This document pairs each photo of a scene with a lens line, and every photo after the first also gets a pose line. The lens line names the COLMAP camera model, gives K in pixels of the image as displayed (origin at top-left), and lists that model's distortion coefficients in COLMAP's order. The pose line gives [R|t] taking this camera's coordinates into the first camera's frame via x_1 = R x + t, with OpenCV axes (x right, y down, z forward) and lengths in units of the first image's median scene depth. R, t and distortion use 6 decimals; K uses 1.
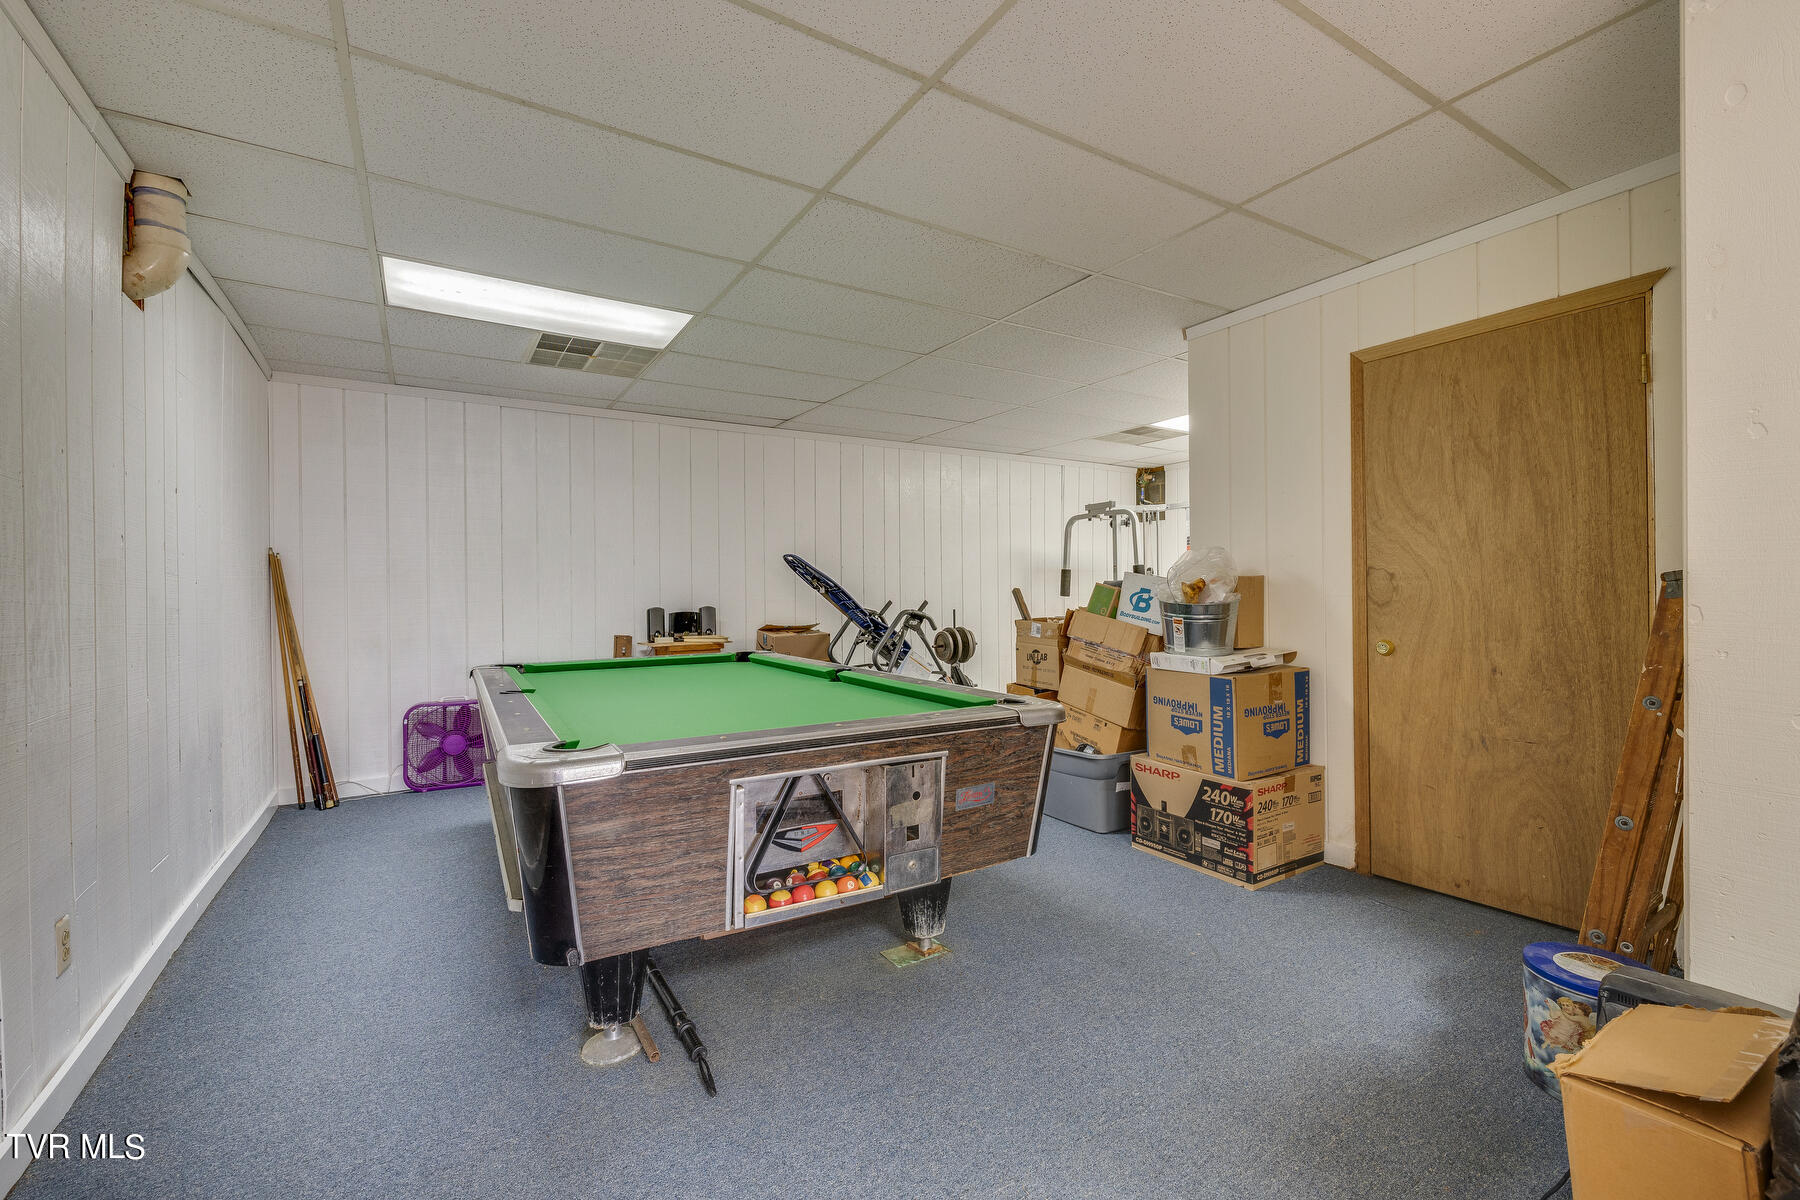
lens RADIAL K [[762.8, 0, 909.0], [0, 762.8, 596.1], [0, 0, 1]] dist [0.002484, -0.000687]
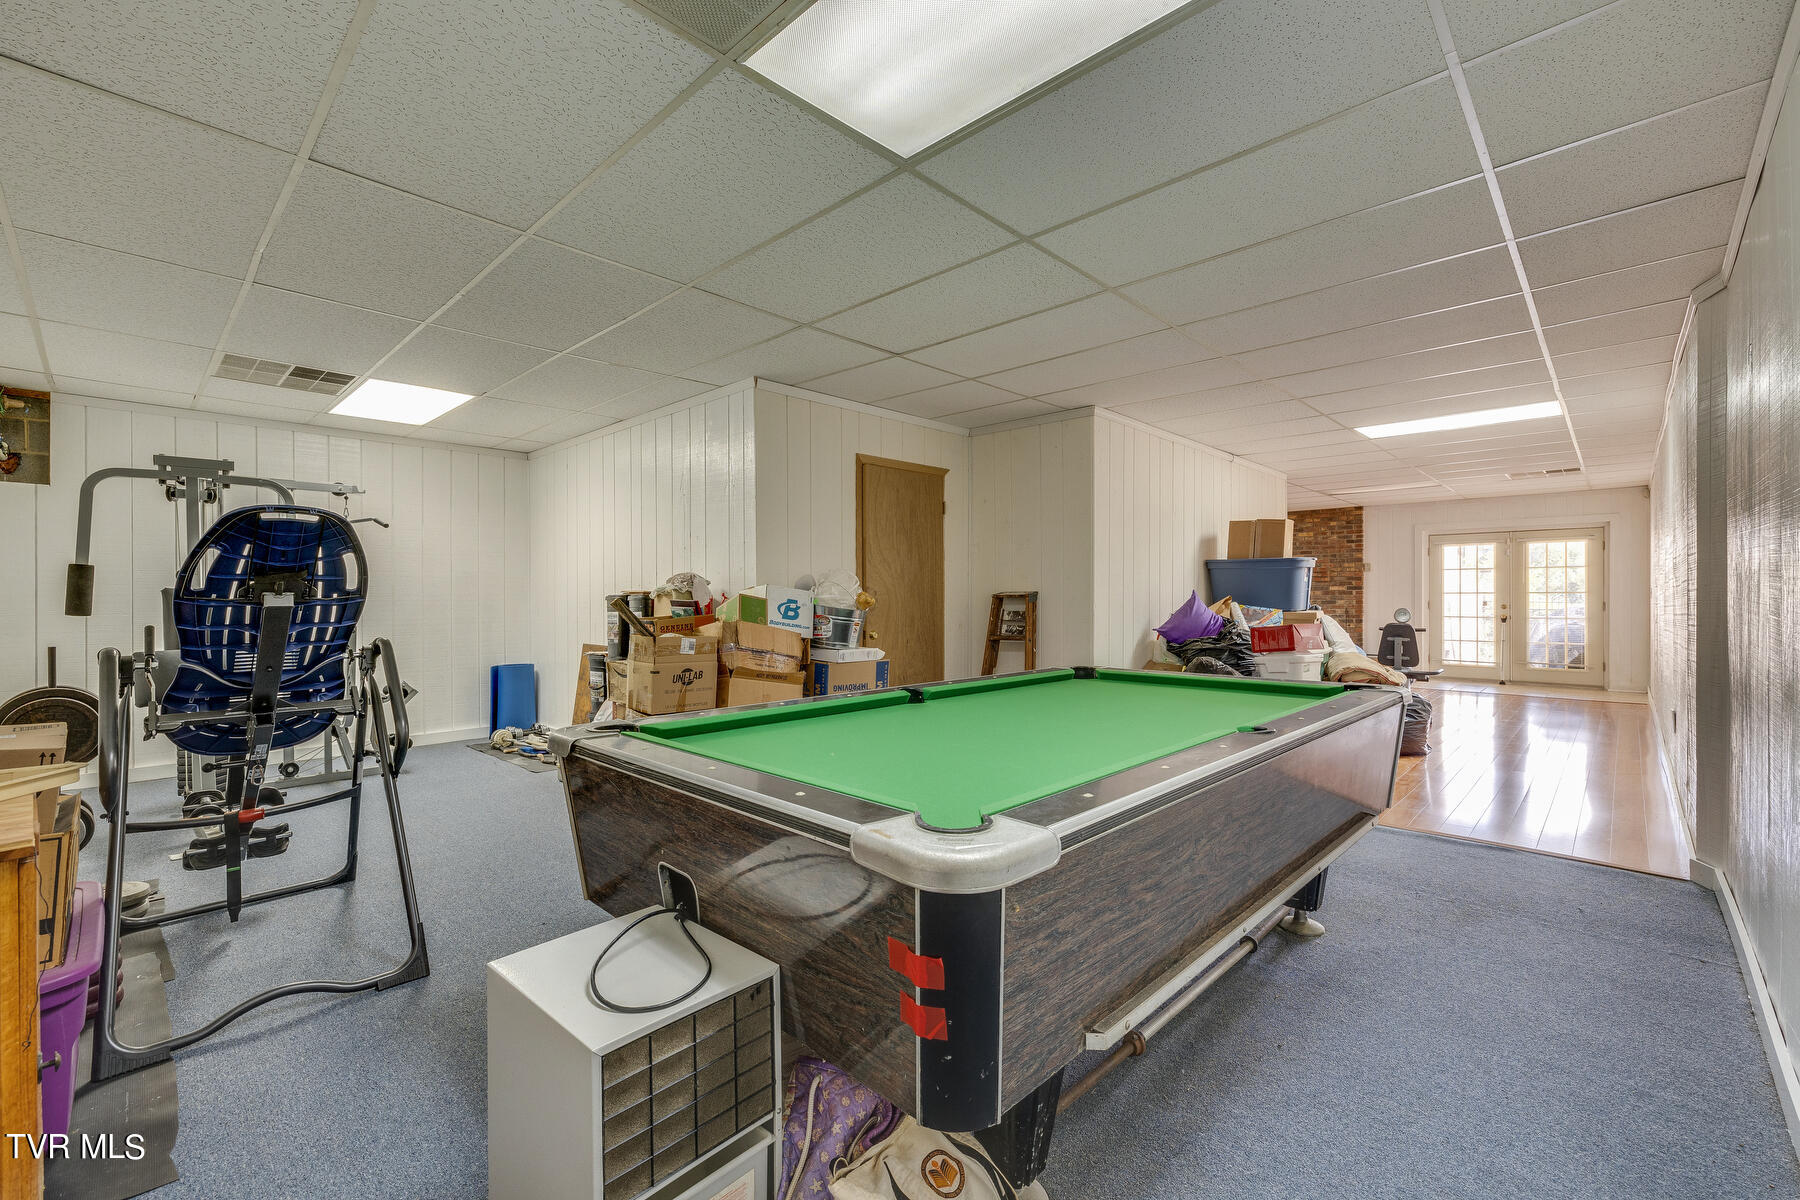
lens RADIAL K [[762.8, 0, 899.8], [0, 762.8, 599.2], [0, 0, 1]] dist [0.002484, -0.000687]
pose [[-0.237421, 0.009880, 0.971357, -0.649030], [0.013352, 0.999887, -0.006907, -0.000270], [-0.971315, 0.011329, -0.237526, 0.844256]]
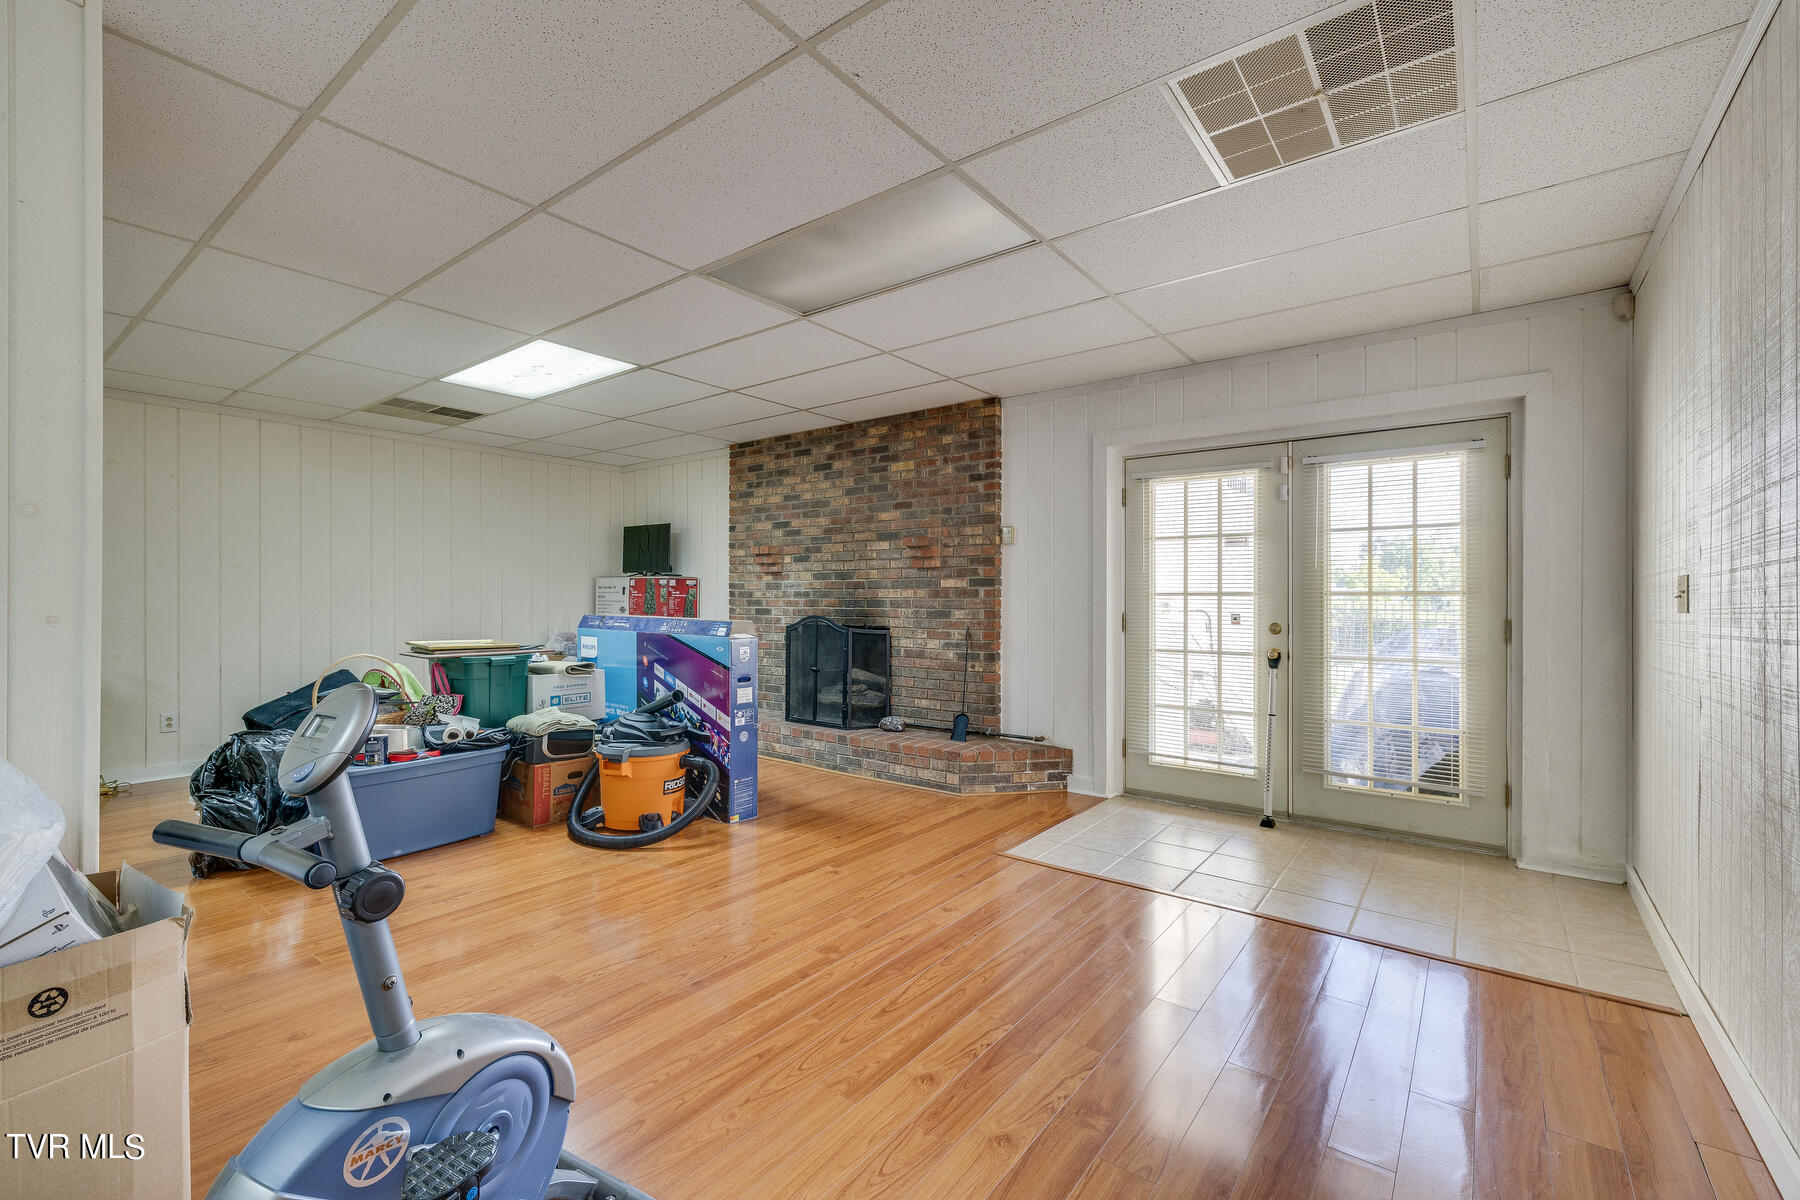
lens RADIAL K [[762.8, 0, 911.7], [0, 762.8, 600.9], [0, 0, 1]] dist [0.002484, -0.000687]
pose [[-0.341259, 0.004734, 0.939957, -0.631424], [0.015548, 0.999879, 0.000609, -0.000428], [-0.939841, 0.014823, -0.341291, 0.818525]]
